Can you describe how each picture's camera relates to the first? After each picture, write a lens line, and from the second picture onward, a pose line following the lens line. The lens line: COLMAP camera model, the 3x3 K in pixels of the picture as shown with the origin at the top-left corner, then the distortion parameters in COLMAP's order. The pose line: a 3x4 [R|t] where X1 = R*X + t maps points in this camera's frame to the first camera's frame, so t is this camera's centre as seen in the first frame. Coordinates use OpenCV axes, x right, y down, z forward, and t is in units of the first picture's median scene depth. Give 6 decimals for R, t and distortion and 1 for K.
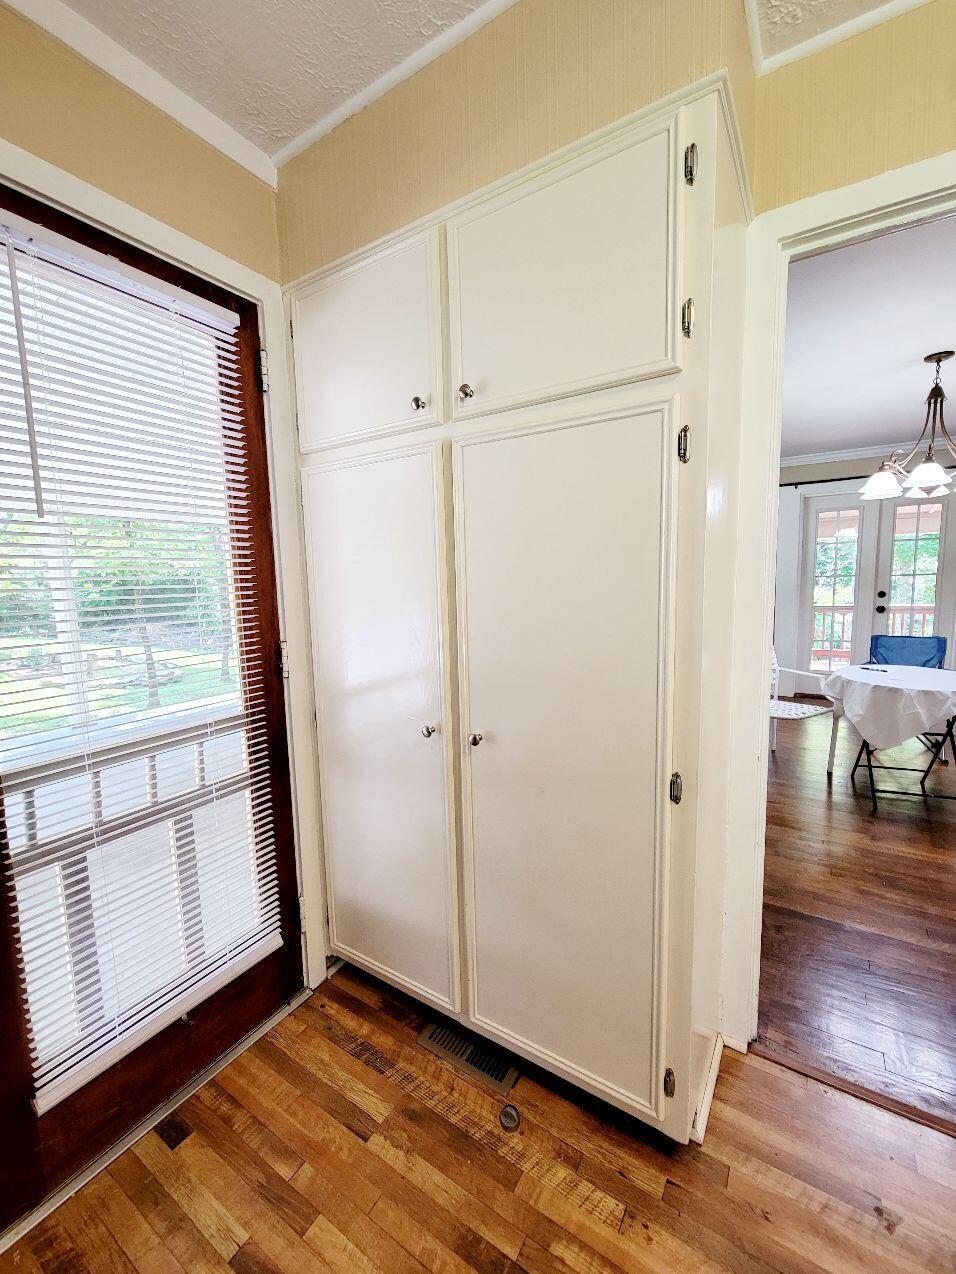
lens RADIAL K [[532.1, 0, 477.5], [0, 532.1, 629.6], [0, 0, 1]] dist [-0.000563, -0.000292]
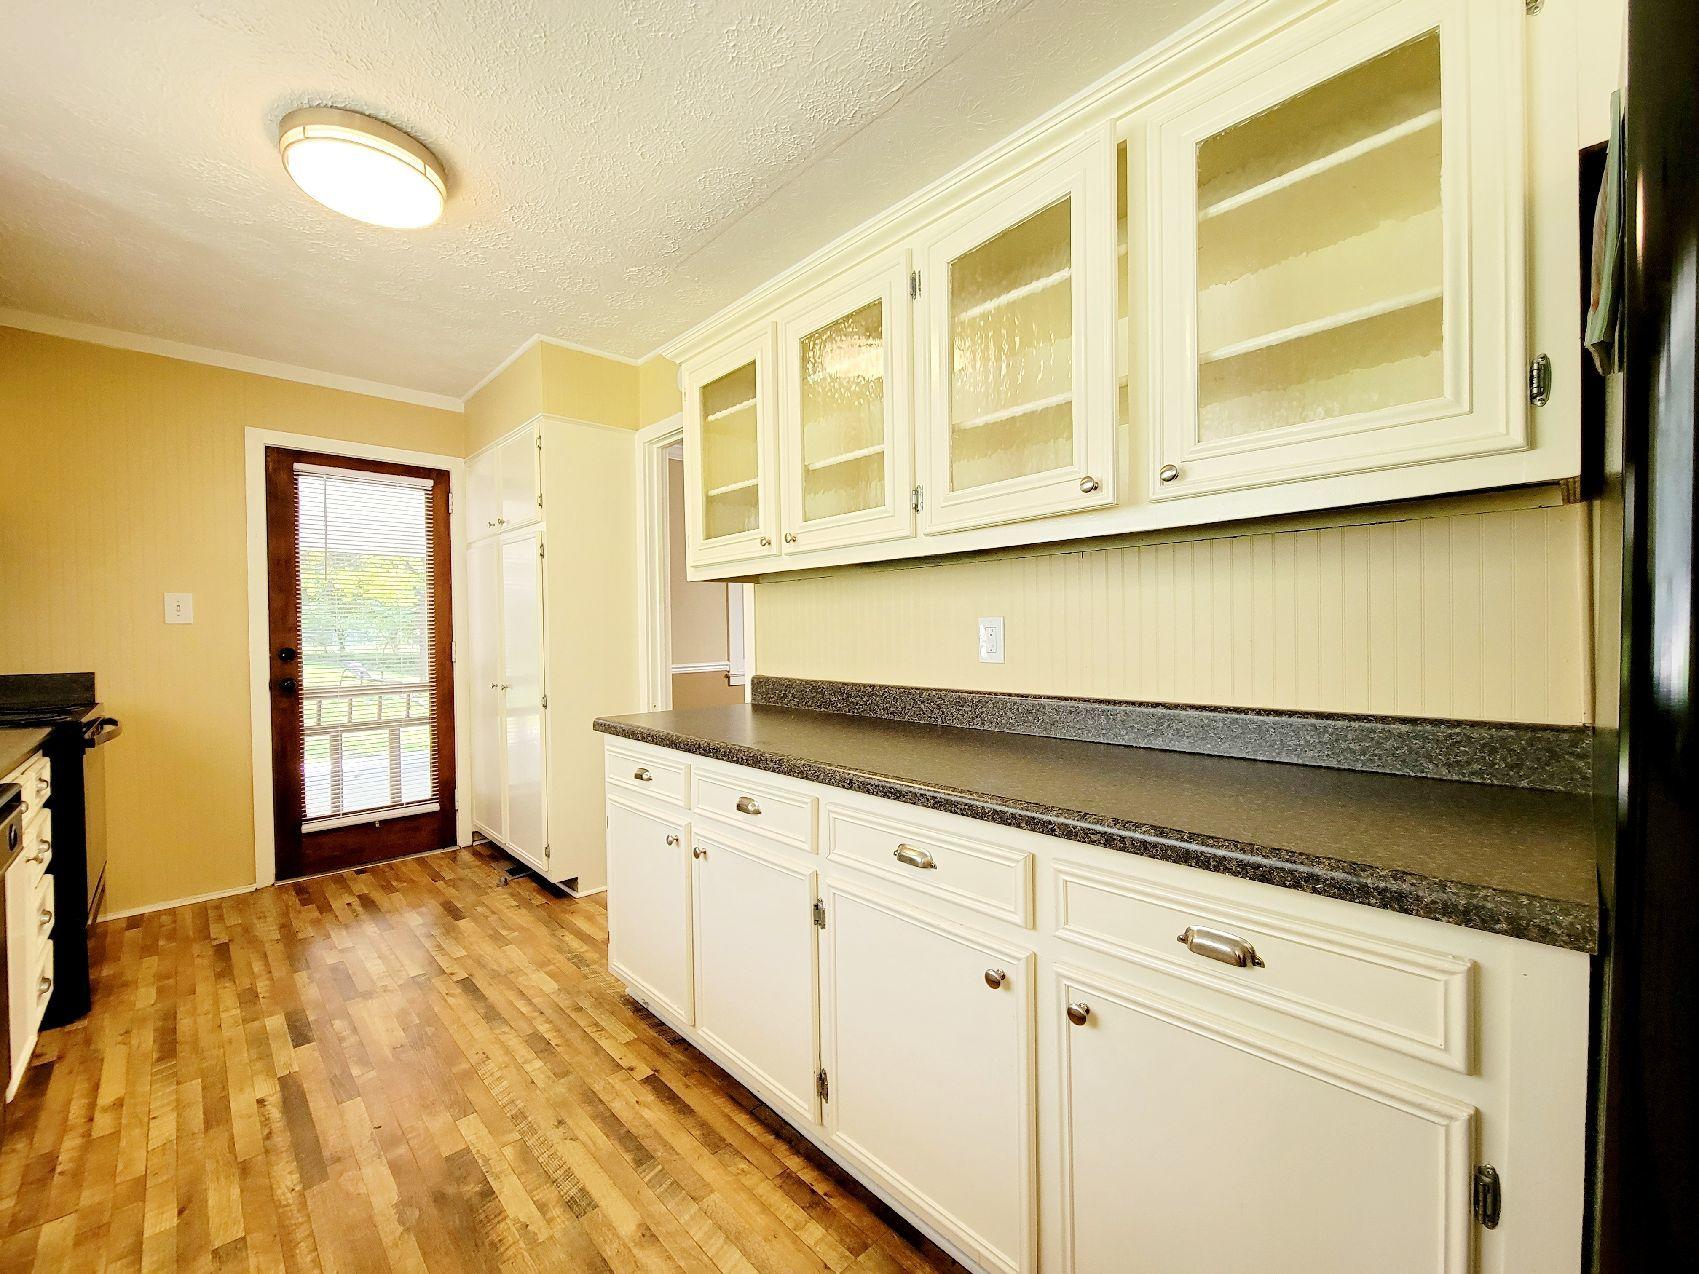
lens RADIAL K [[709.6, 0, 847.5], [0, 709.6, 644.5], [0, 0, 1]] dist [-0.000563, -0.000292]
pose [[0.969264, 0.016856, -0.245445, 1.697290], [-0.039671, 0.995303, -0.088308, 0.208207], [0.242803, 0.095331, 0.965380, -1.136212]]
